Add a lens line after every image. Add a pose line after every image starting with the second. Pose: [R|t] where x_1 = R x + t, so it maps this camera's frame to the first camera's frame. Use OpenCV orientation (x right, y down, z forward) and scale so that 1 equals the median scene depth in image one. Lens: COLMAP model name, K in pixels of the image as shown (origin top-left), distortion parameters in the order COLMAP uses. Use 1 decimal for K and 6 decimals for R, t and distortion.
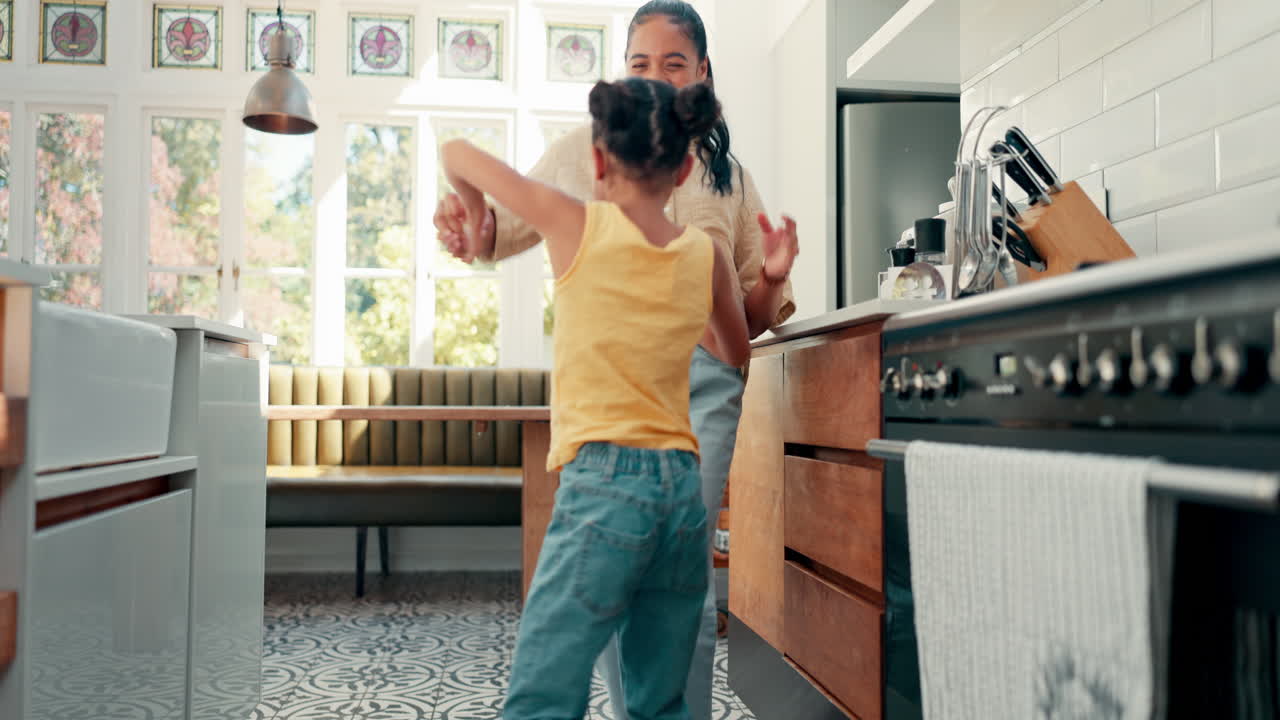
lens RADIAL K [[1040.5, 0, 640.0], [0, 1040.5, 360.0], [0, 0, 1]] dist [0.014832, -0.010975]
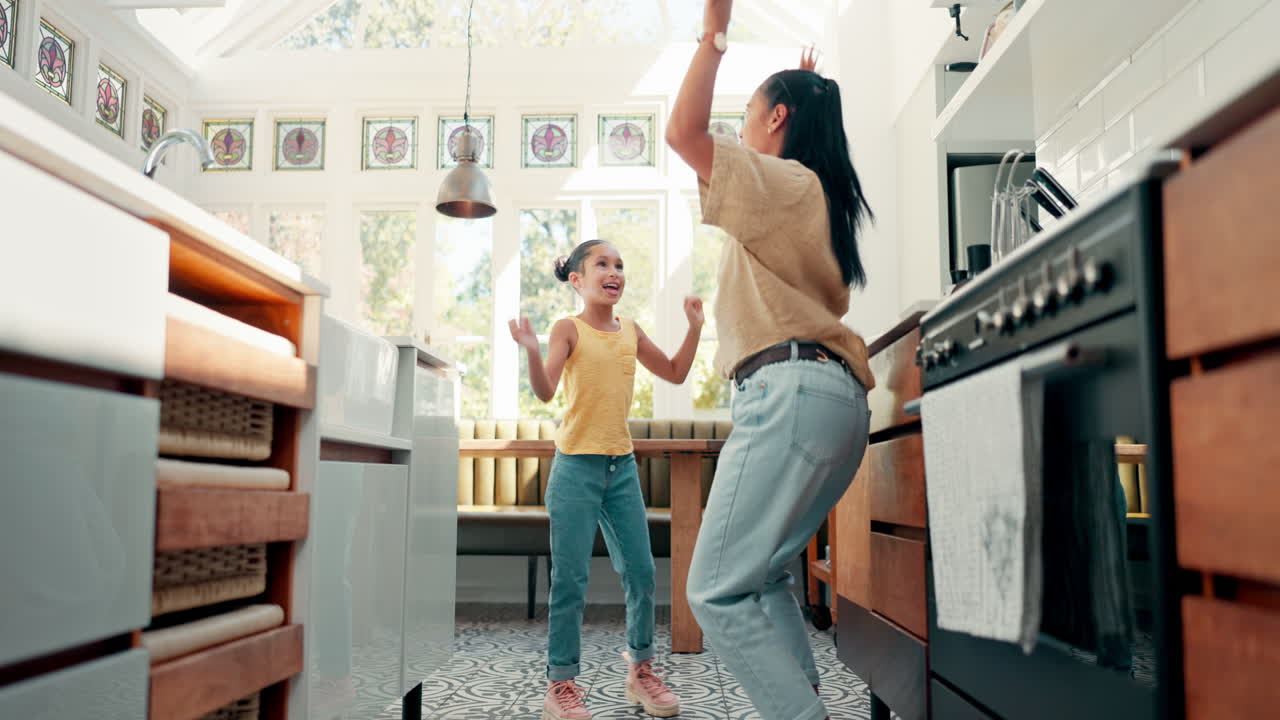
lens RADIAL K [[1040.5, 0, 640.0], [0, 1040.5, 360.0], [0, 0, 1]] dist [0.014832, -0.010975]
pose [[0.987156, -0.021600, -0.158290, 0.026173], [0.008504, 0.996518, -0.082944, 0.034251], [0.159530, 0.080533, 0.983903, -0.092283]]
